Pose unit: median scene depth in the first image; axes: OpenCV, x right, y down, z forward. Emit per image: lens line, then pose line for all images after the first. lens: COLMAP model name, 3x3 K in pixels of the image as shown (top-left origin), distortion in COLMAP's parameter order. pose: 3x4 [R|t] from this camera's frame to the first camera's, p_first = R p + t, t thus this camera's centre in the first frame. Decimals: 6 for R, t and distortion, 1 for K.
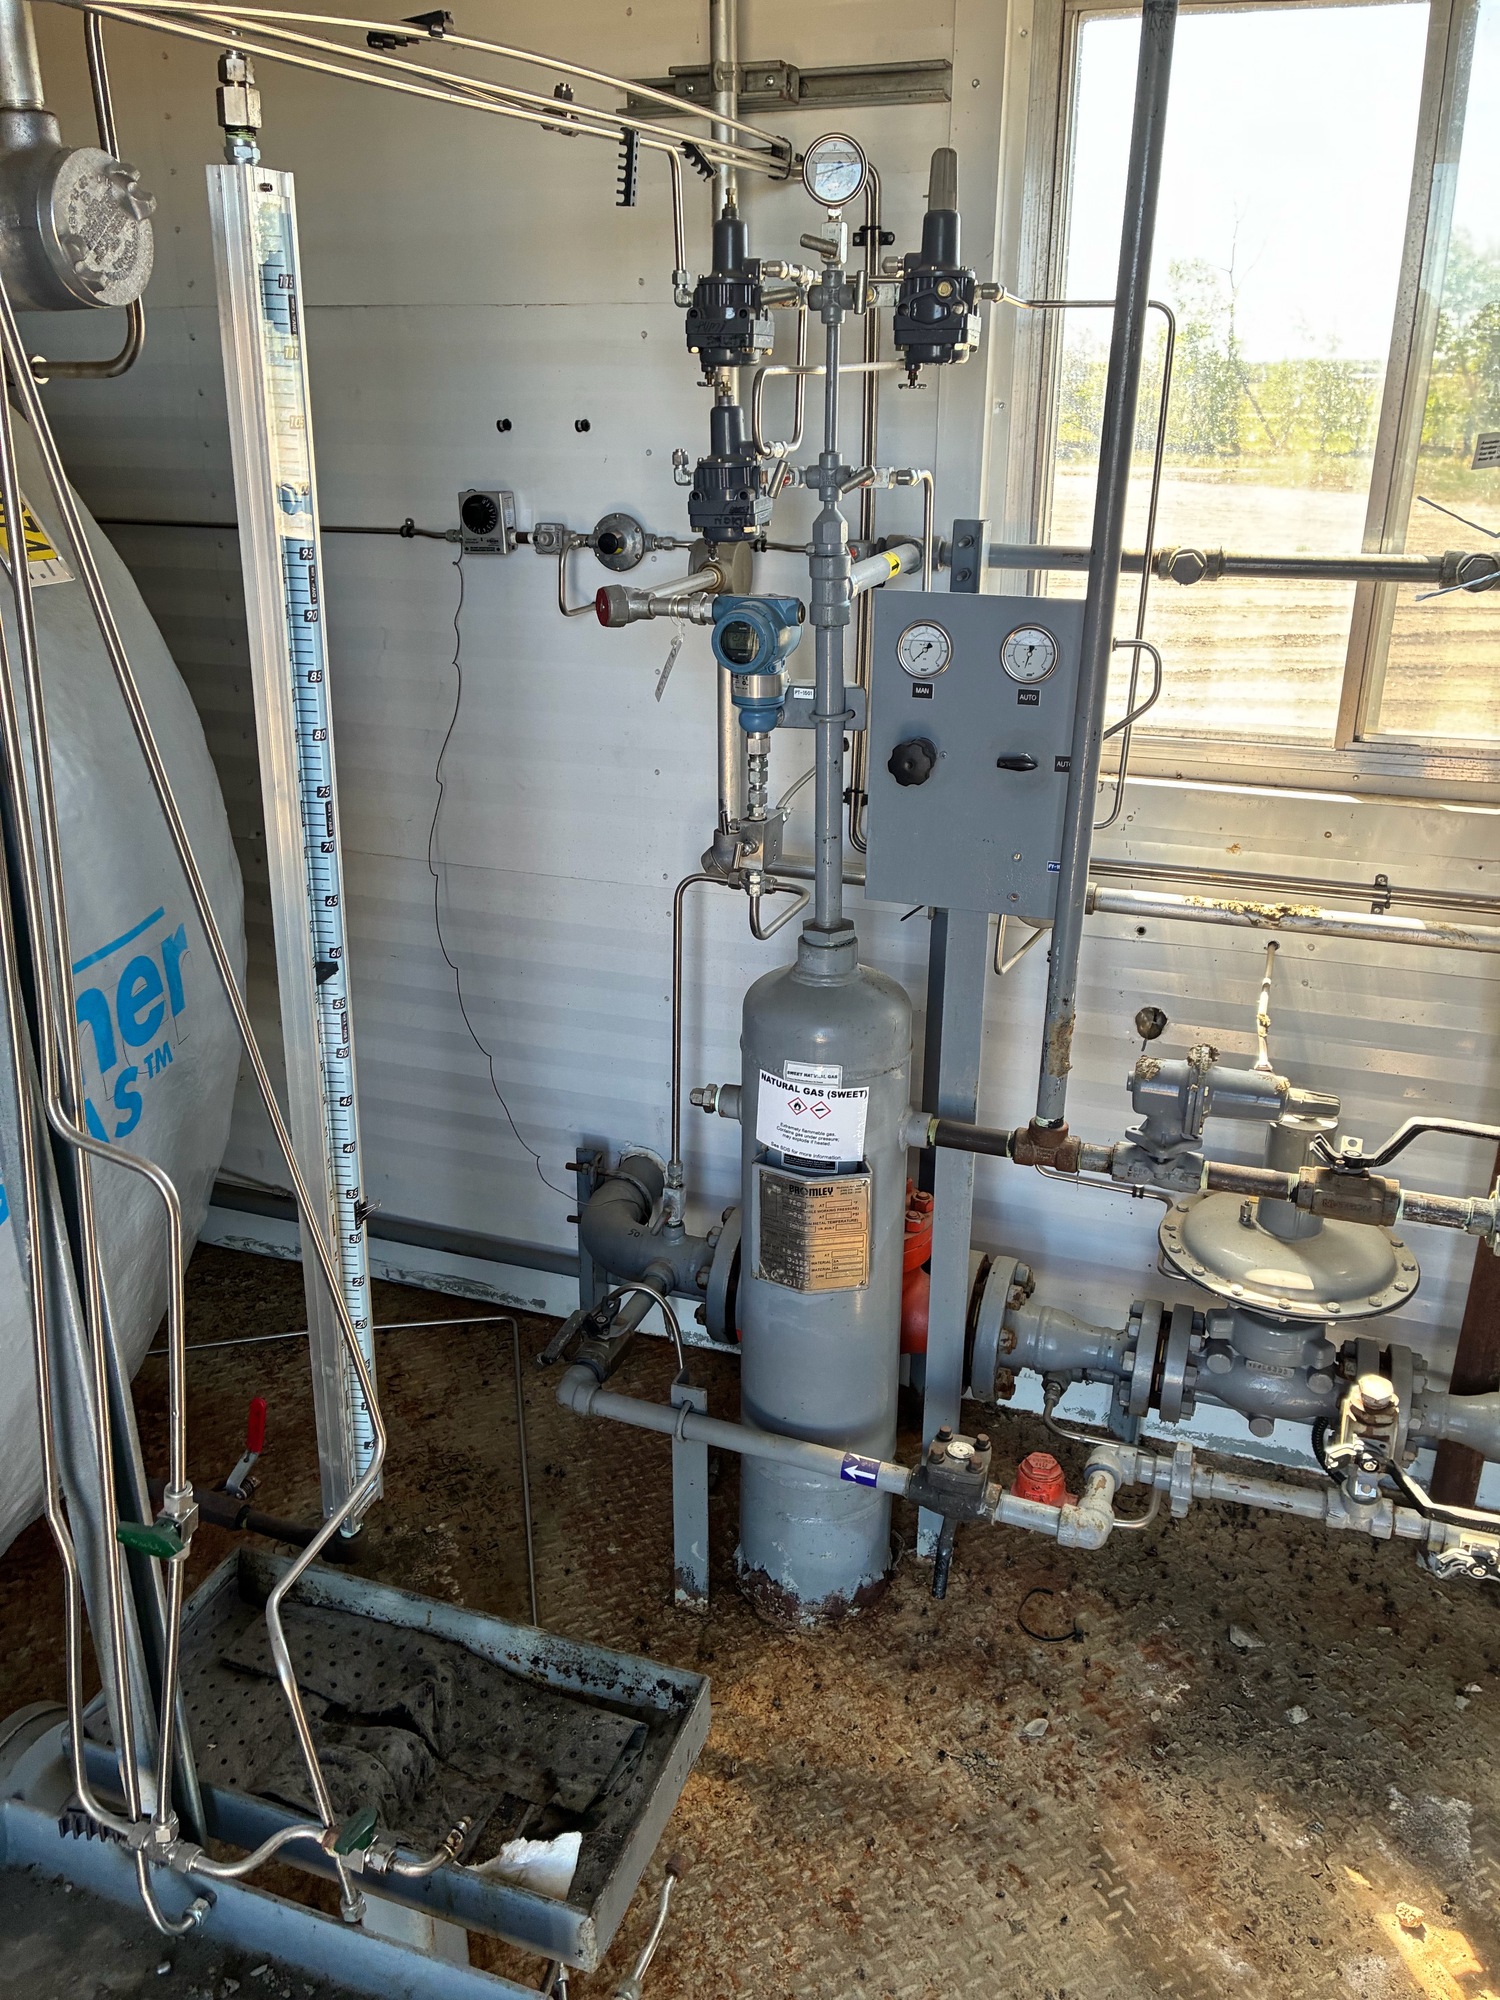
lens RADIAL K [[1511.9, 0, 730.8], [0, 1511.9, 985.4], [0, 0, 1]] dist [0.064584, -0.084777]
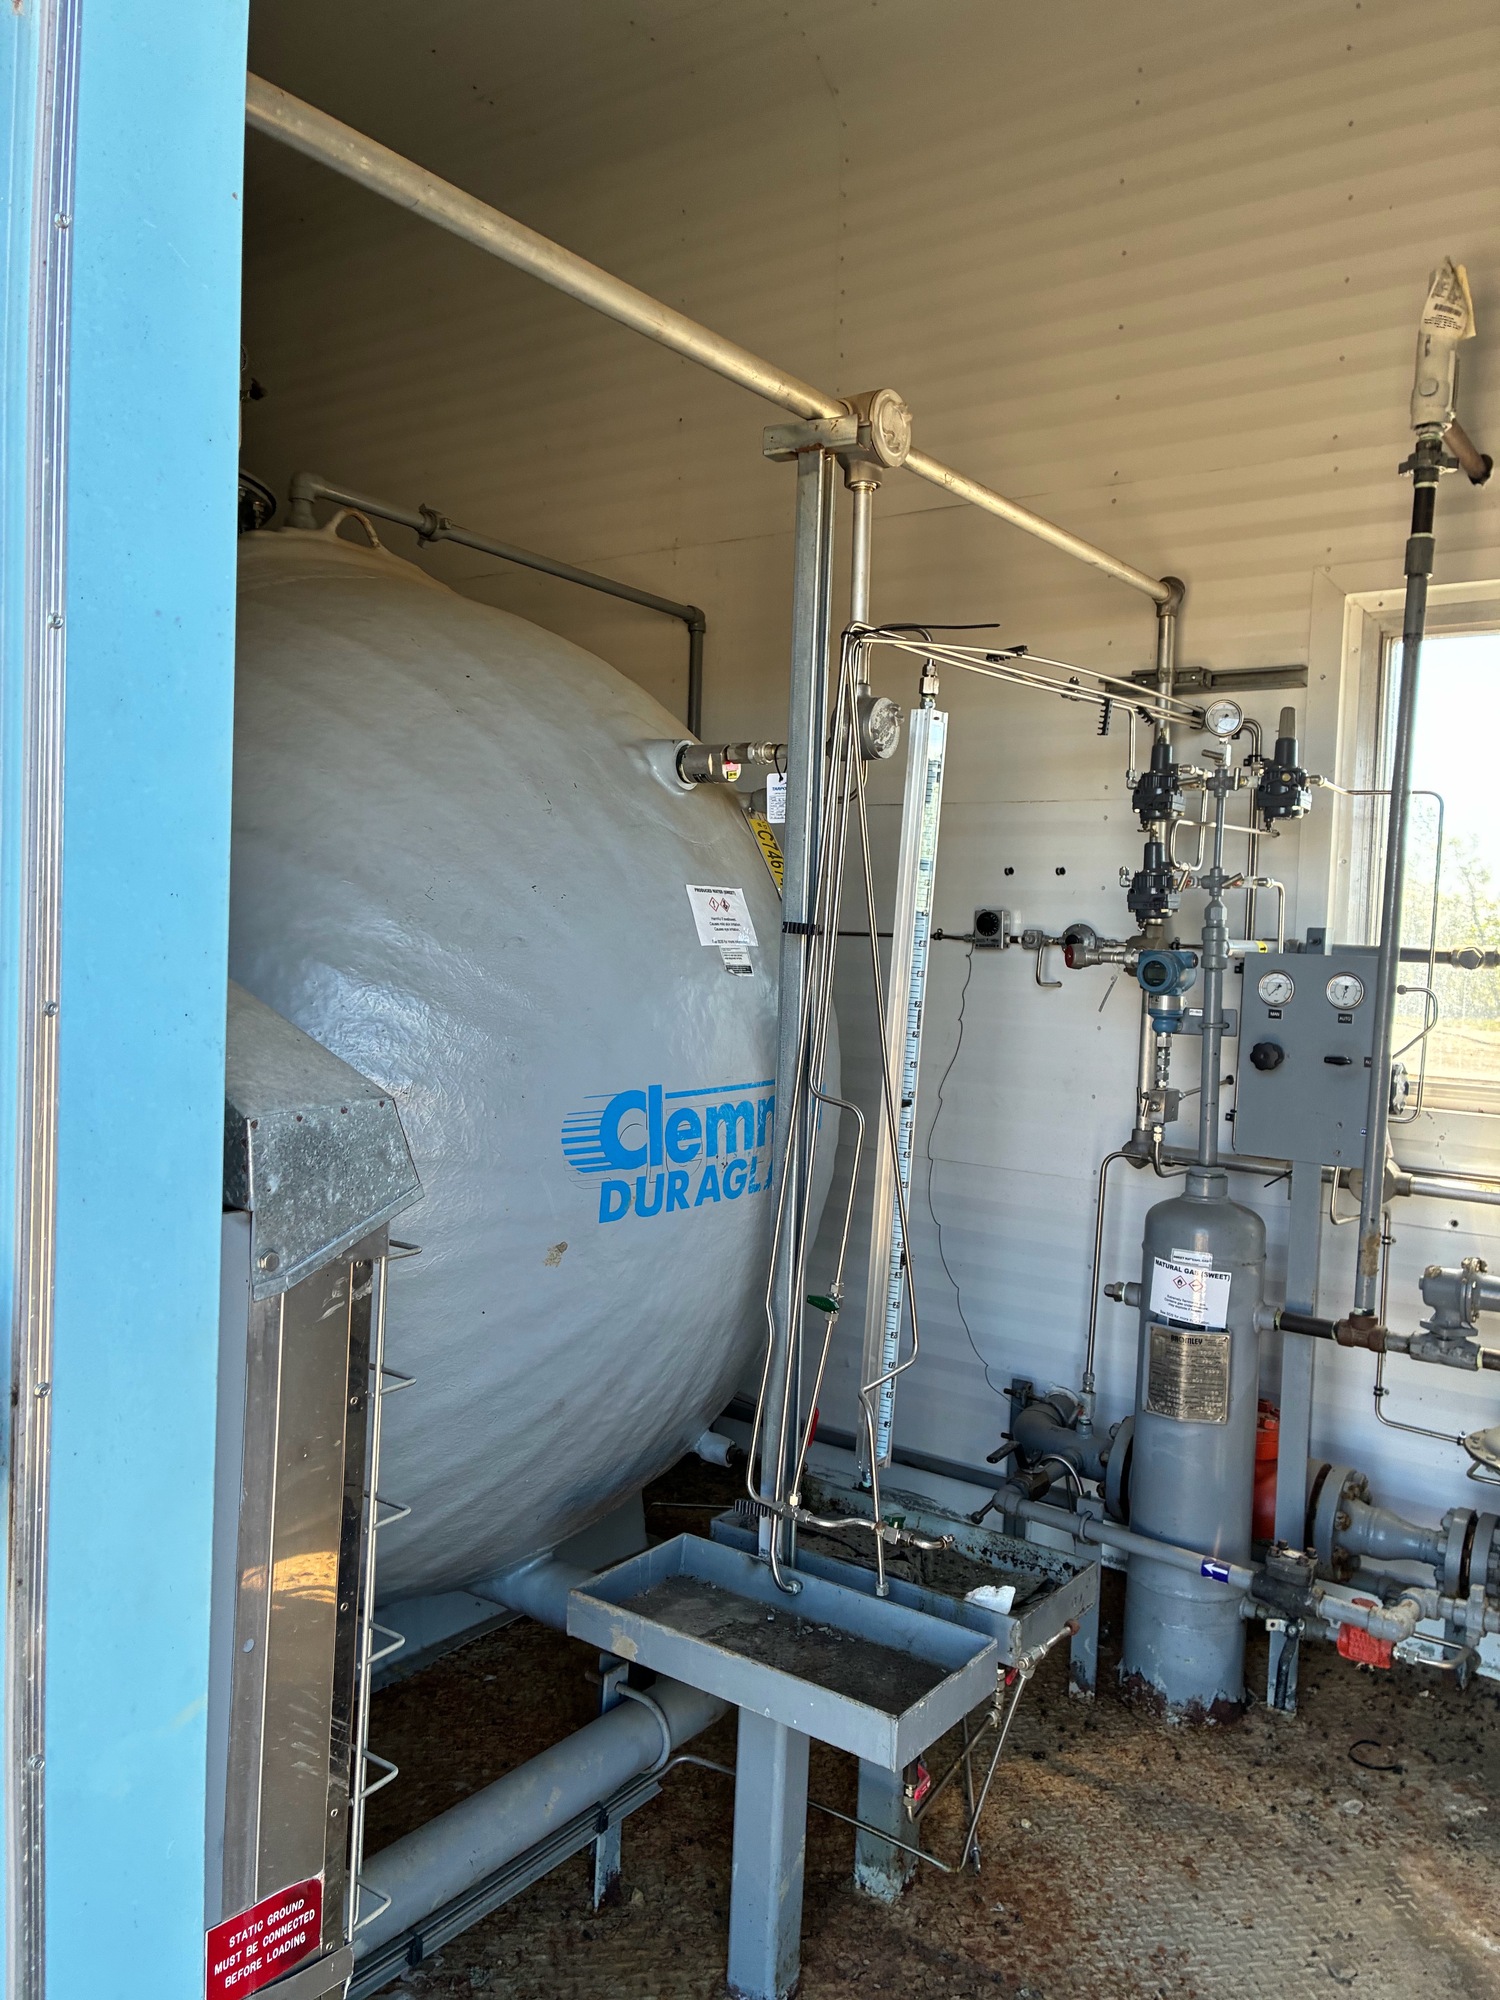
lens RADIAL K [[1511.9, 0, 756.3], [0, 1511.9, 1010.4], [0, 0, 1]] dist [0.064584, -0.084777]
pose [[0.962870, 0.052303, -0.264849, 0.026723], [-0.134544, 0.943504, -0.302818, 0.348471], [0.234048, 0.327208, 0.915509, -0.560864]]
